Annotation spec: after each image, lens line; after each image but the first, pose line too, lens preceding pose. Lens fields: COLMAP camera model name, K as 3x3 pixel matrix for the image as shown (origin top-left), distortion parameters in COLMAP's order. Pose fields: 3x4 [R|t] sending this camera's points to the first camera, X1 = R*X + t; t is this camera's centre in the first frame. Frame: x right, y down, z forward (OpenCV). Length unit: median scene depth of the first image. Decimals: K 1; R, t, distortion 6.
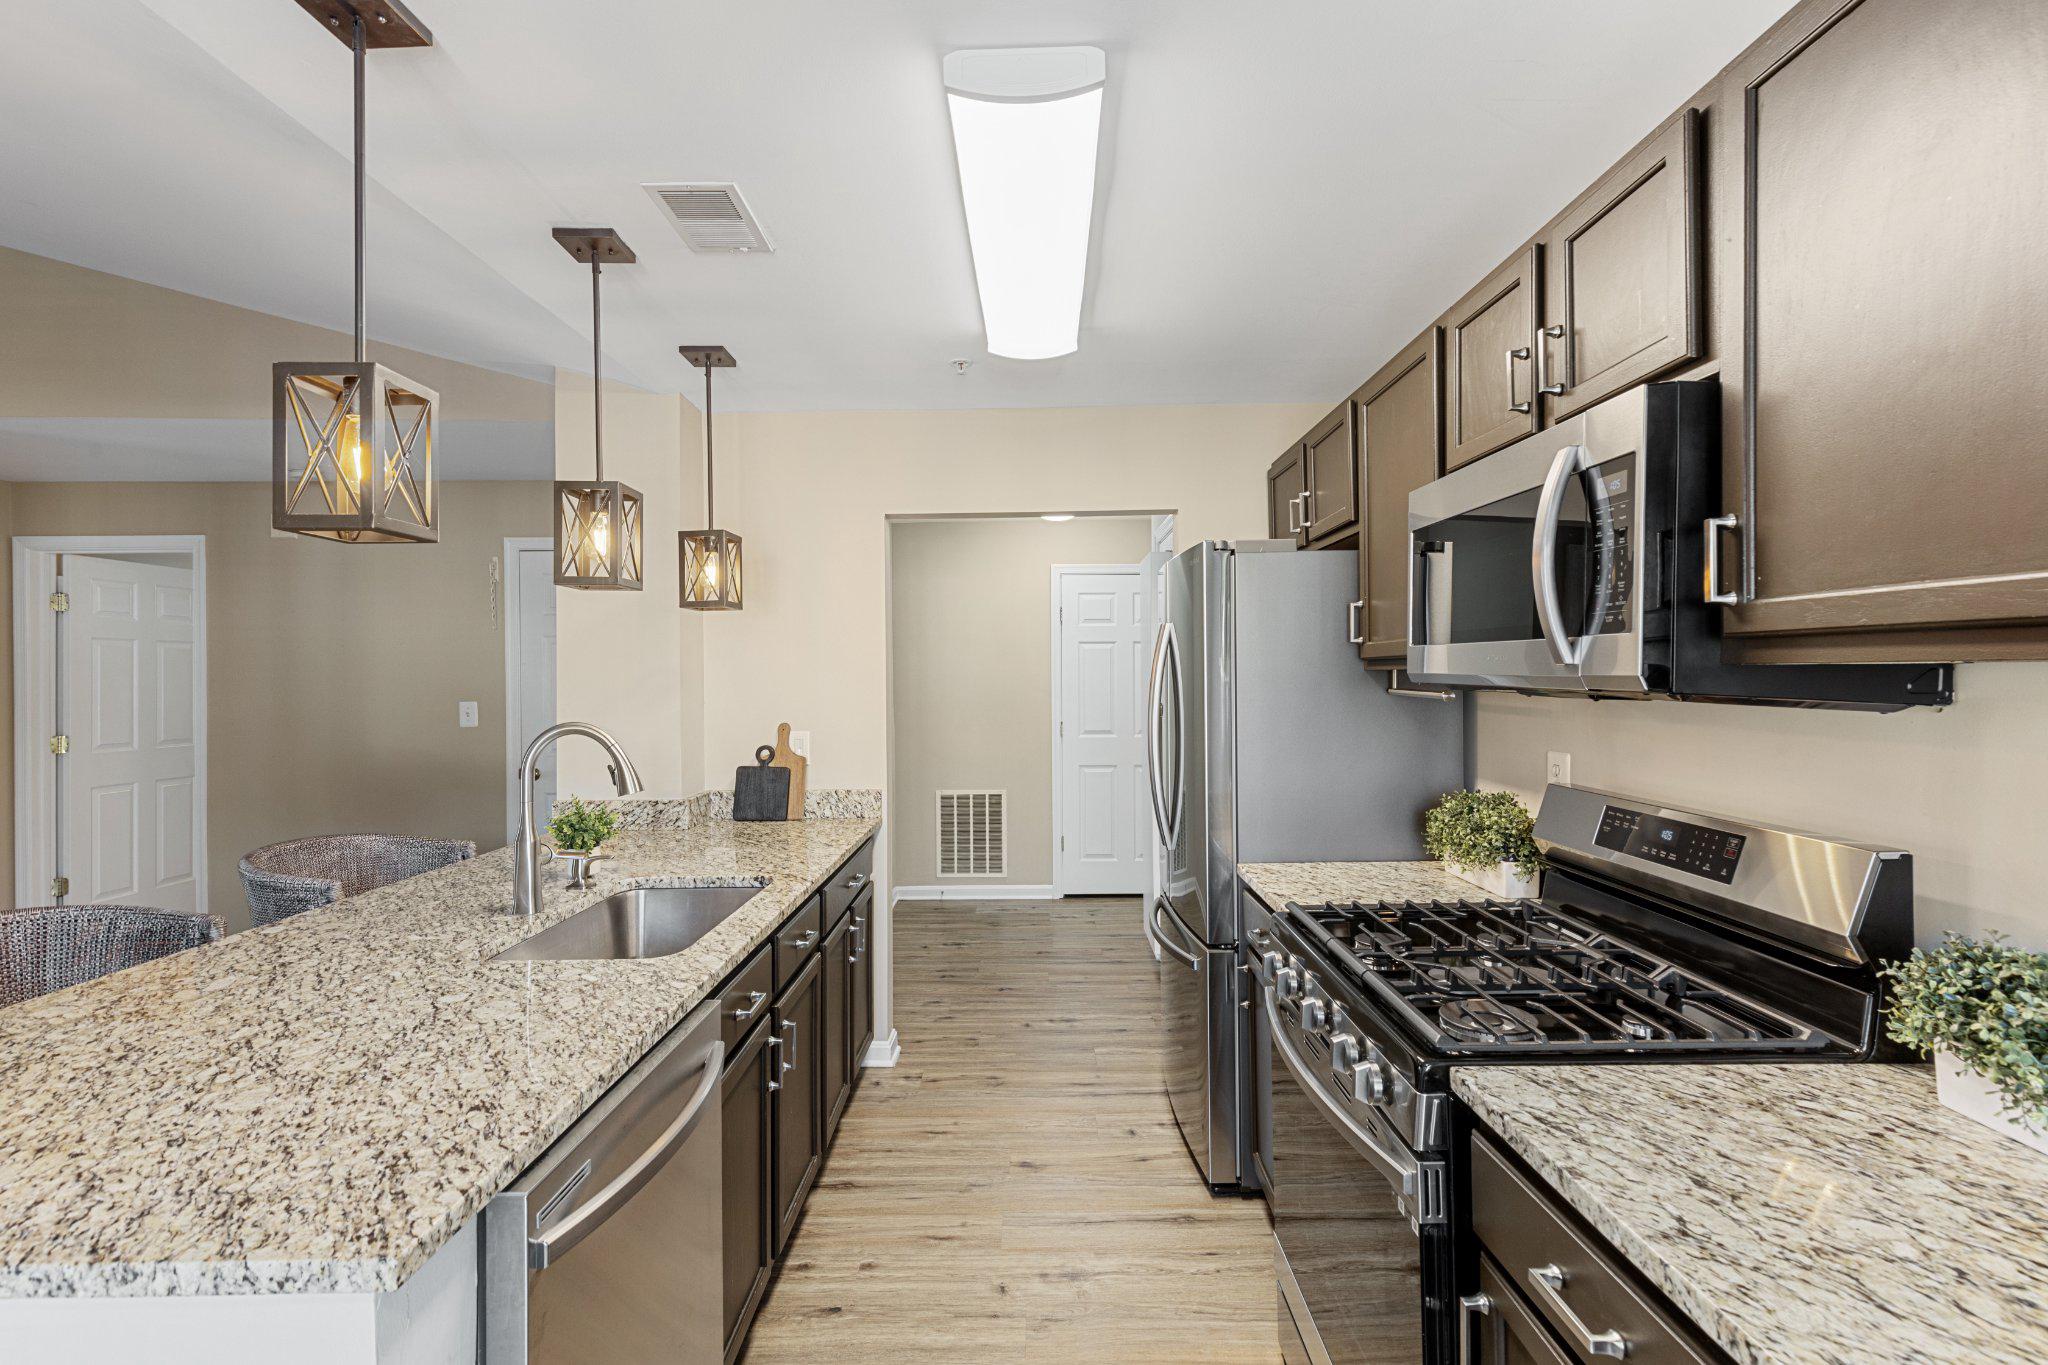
lens RADIAL K [[939.0, 0, 1037.2], [0, 939.0, 669.3], [0, 0, 1]] dist [0.009135, -0.001661]
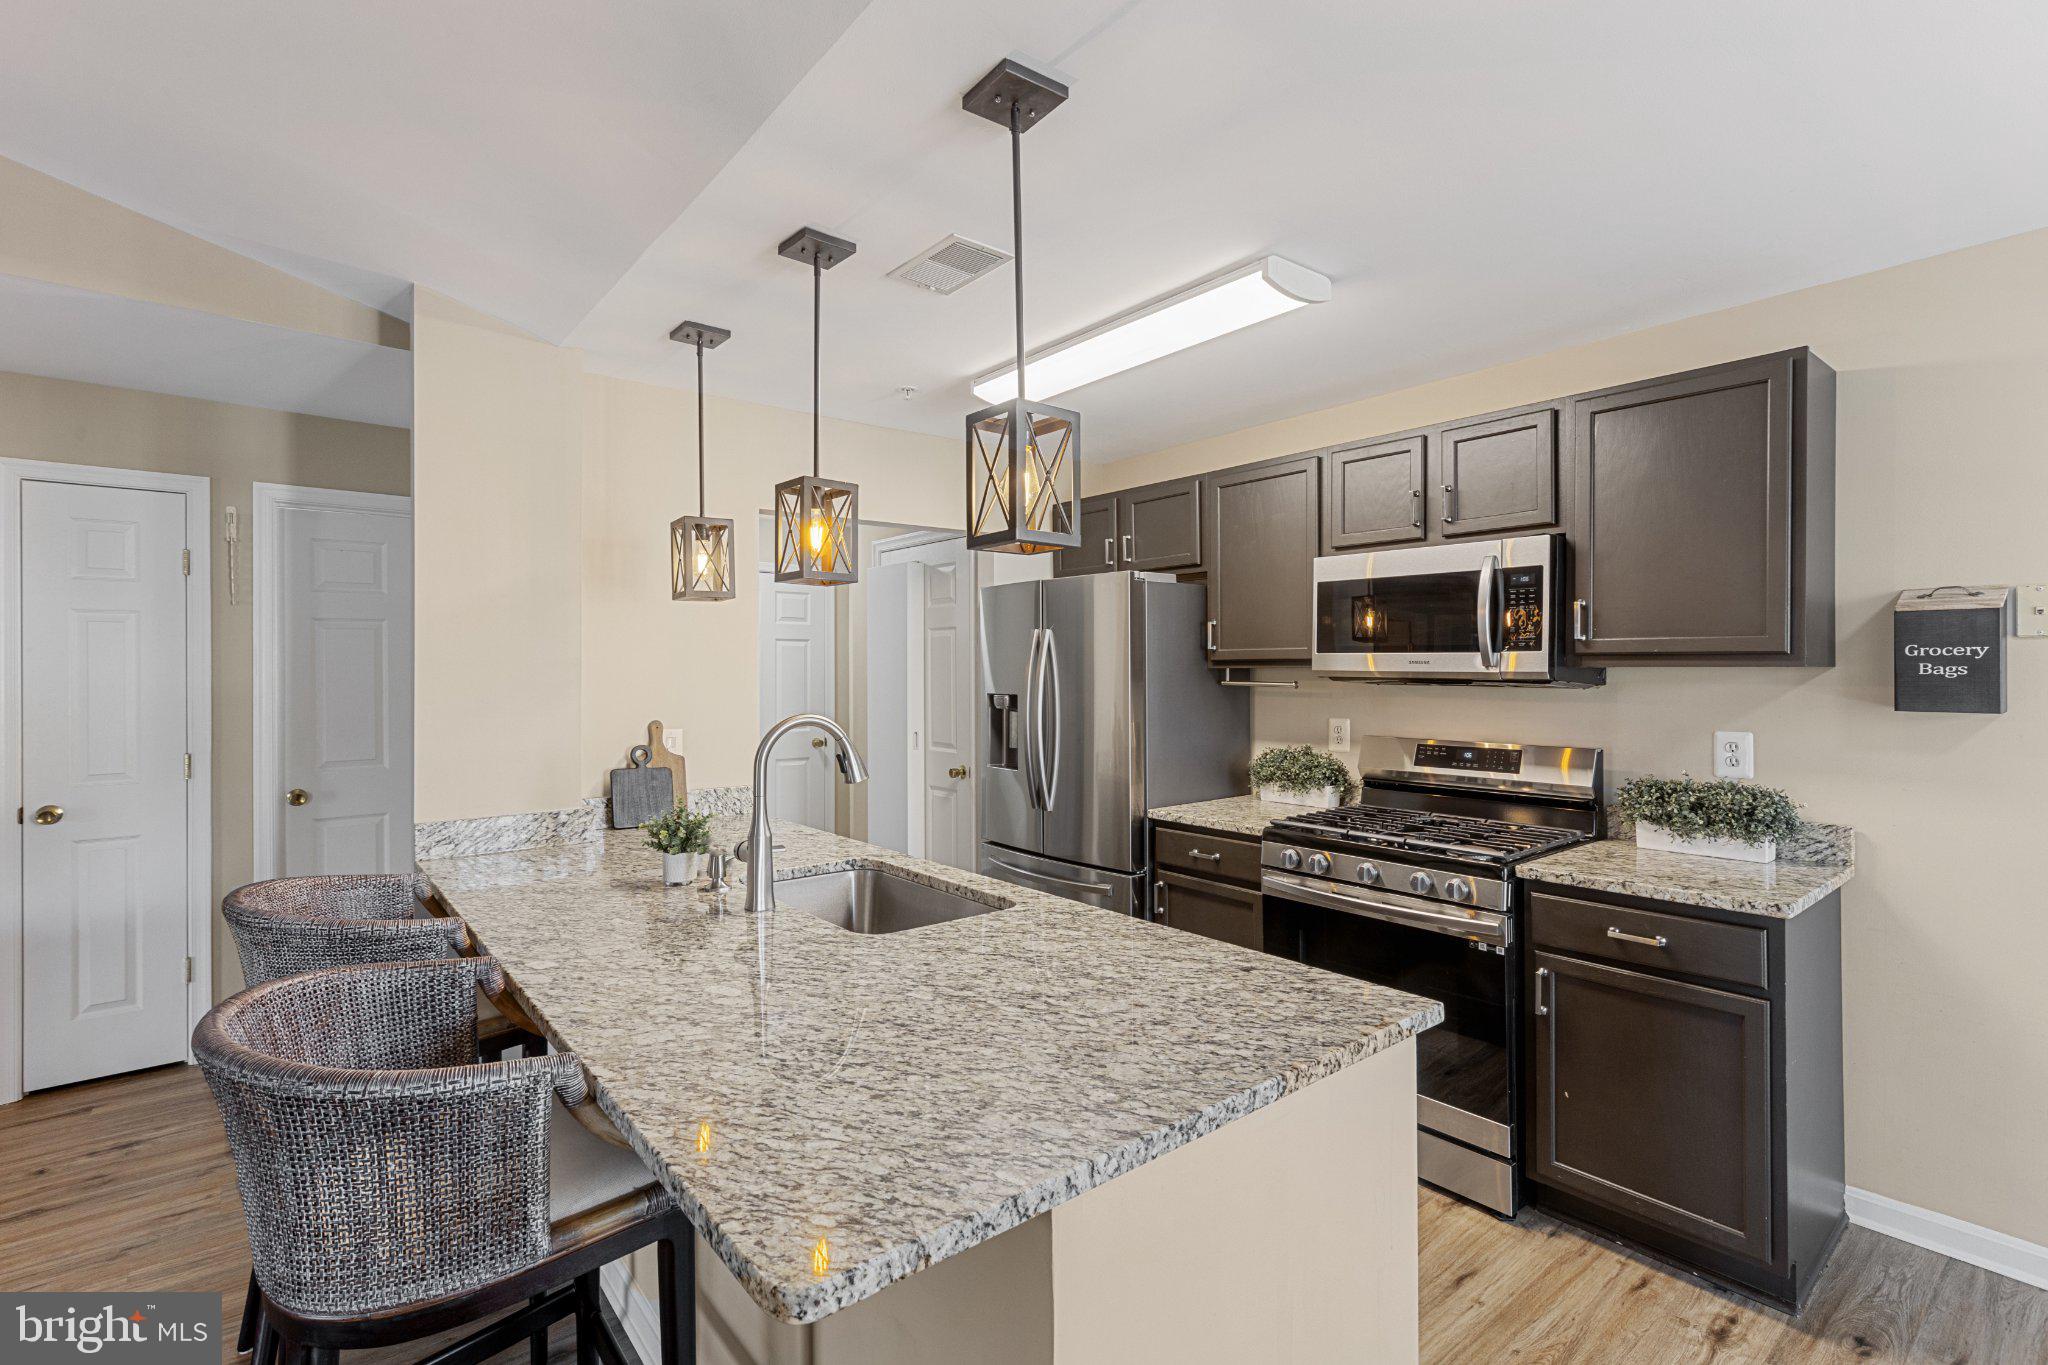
lens RADIAL K [[939.0, 0, 1038.6], [0, 939.0, 667.2], [0, 0, 1]] dist [0.009135, -0.001661]
pose [[0.769370, 0.009758, 0.638729, -0.935904], [-0.007242, 0.999952, -0.006553, 0.011255], [-0.638763, 0.000416, 0.769404, 0.058505]]
